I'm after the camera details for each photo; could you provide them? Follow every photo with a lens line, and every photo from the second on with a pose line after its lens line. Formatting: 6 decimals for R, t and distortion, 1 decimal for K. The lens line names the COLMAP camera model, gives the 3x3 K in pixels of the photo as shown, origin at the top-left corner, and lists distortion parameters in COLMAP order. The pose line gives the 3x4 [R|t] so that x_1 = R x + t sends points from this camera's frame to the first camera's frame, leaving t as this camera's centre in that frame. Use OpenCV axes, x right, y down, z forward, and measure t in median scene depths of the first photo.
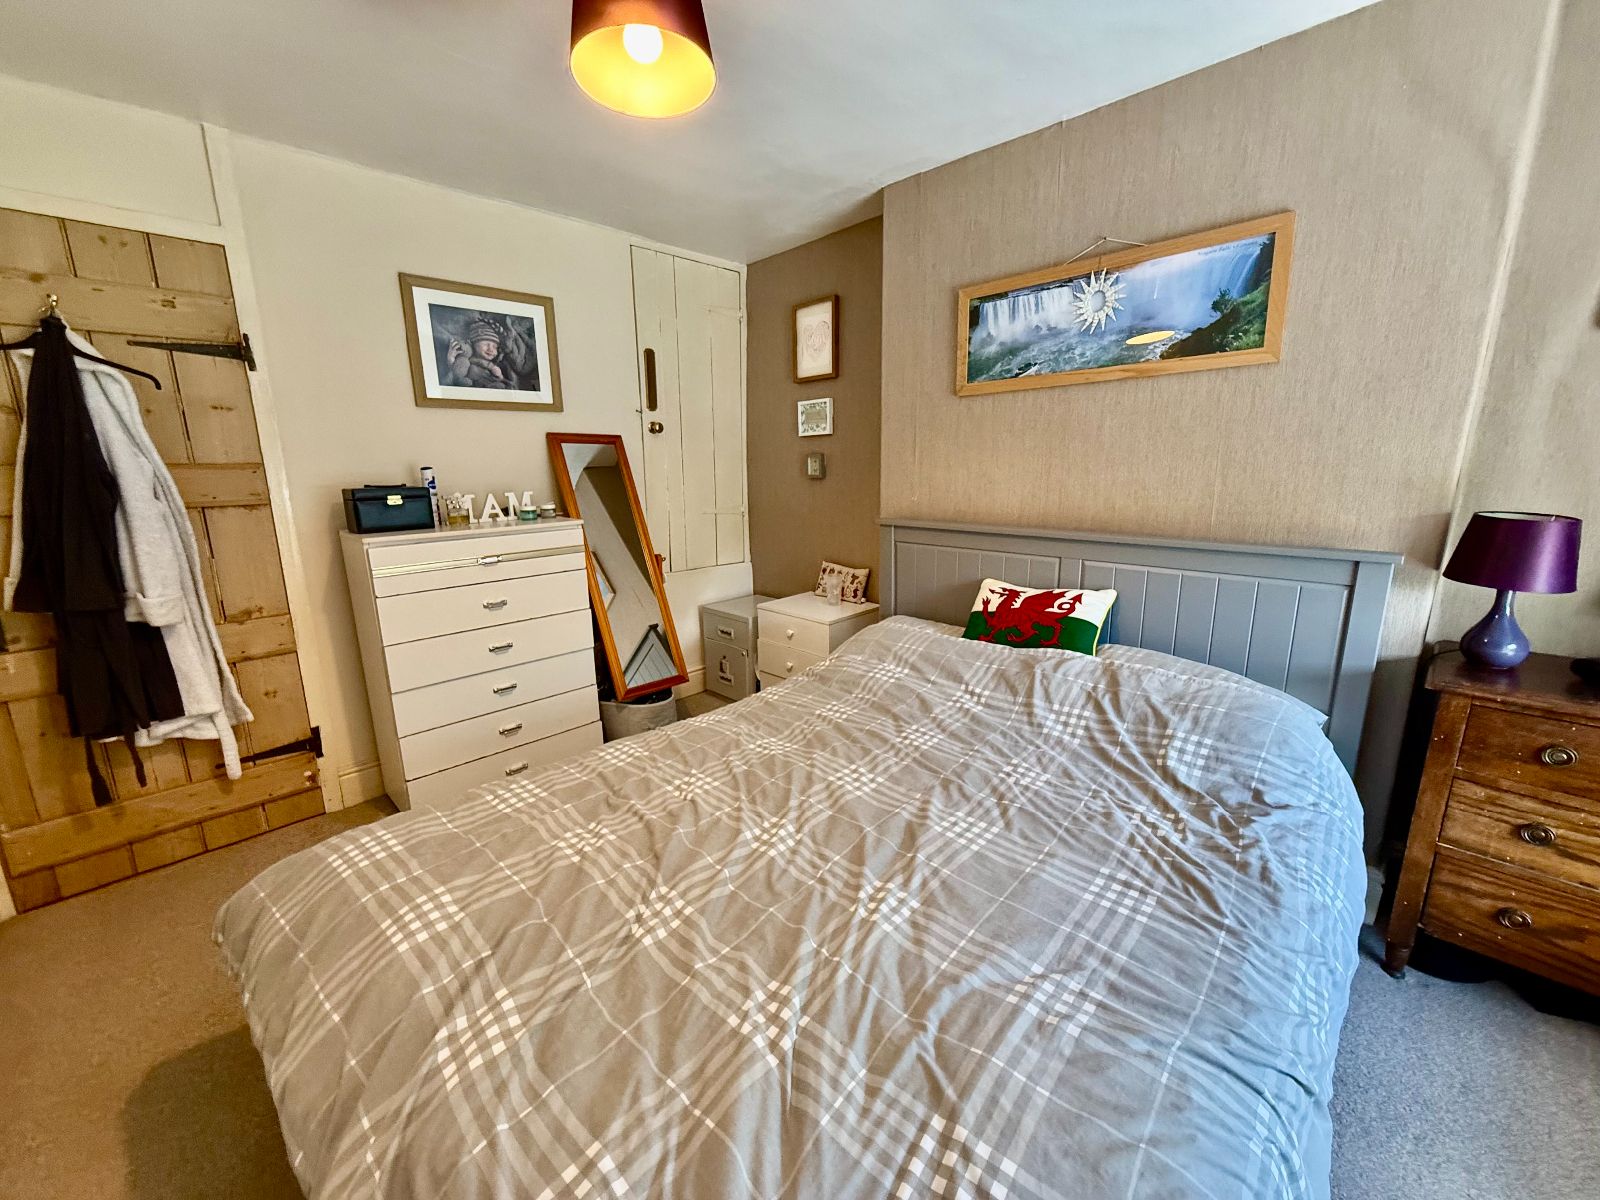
lens RADIAL K [[636.6, 0, 808.1], [0, 636.6, 602.5], [0, 0, 1]] dist [-0.001265, 0.001360]
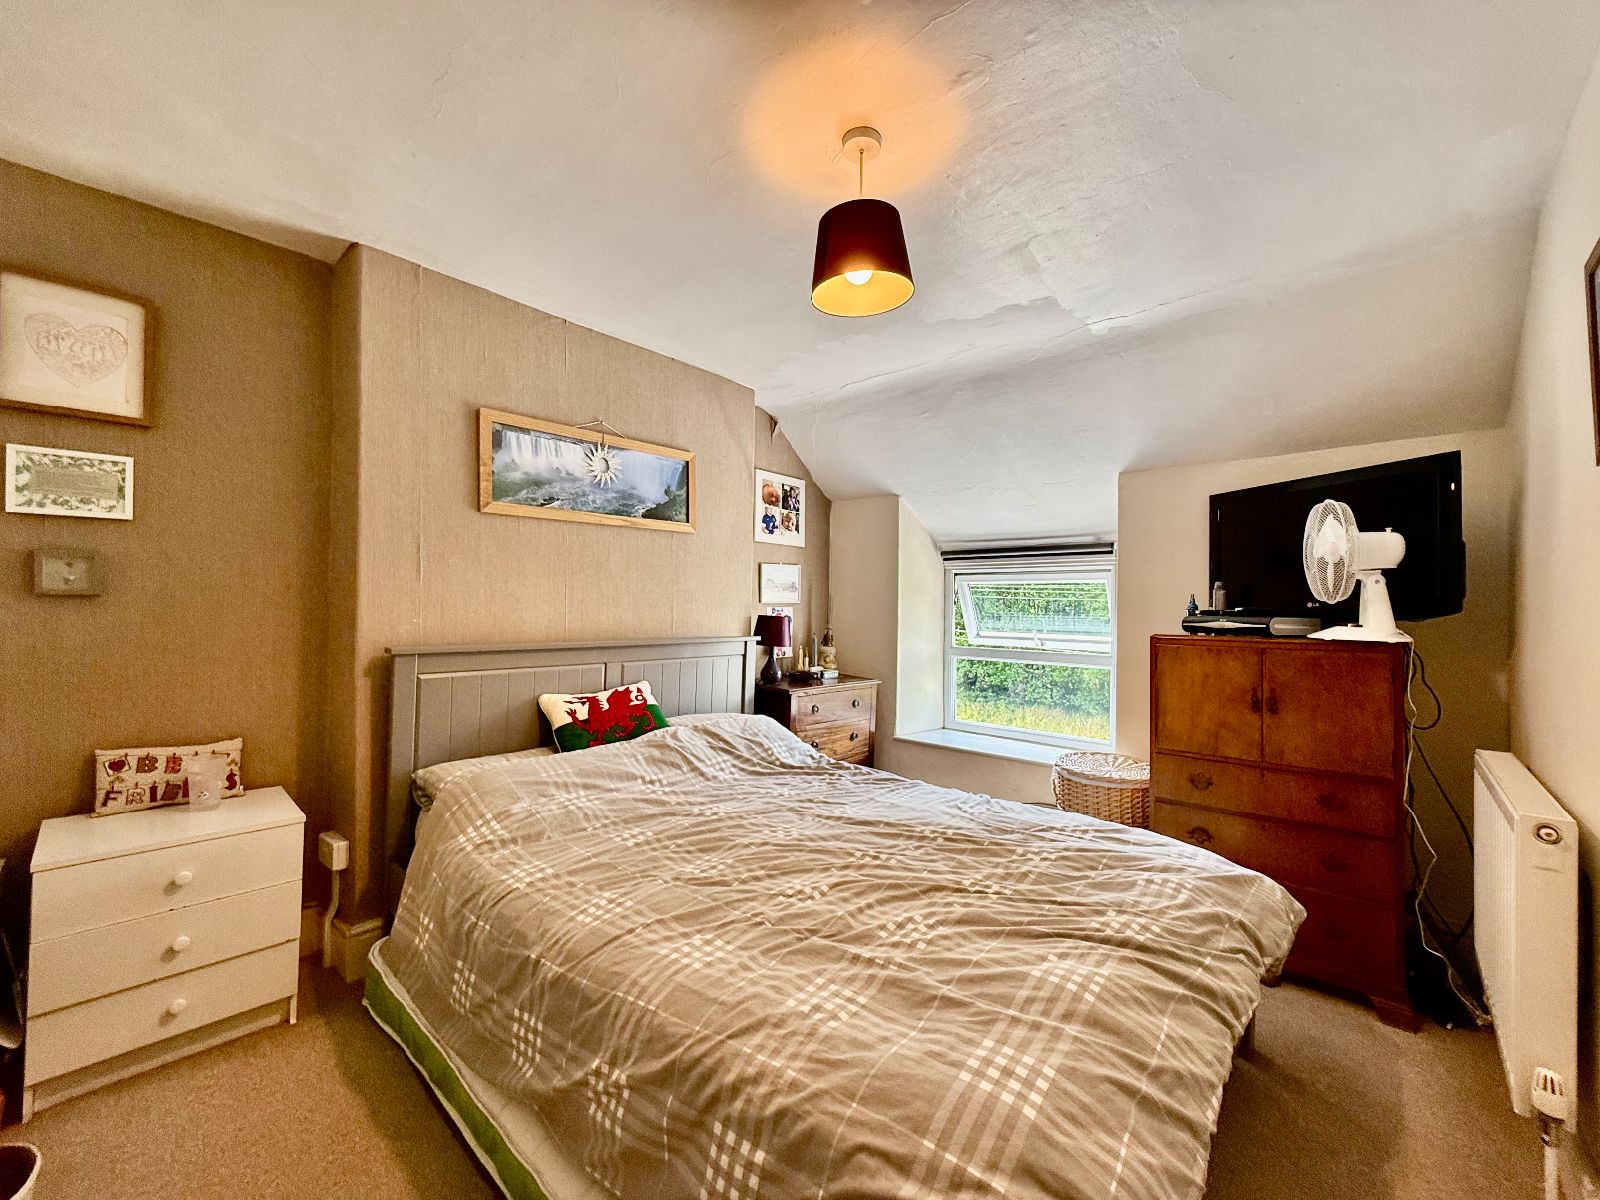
lens RADIAL K [[636.6, 0, 807.8], [0, 636.6, 598.4], [0, 0, 1]] dist [-0.001265, 0.001360]
pose [[-0.031696, 0.025642, 0.999169, -0.808006], [0.208303, 0.977890, -0.018488, -0.087439], [-0.977551, 0.207544, -0.036337, 0.650619]]
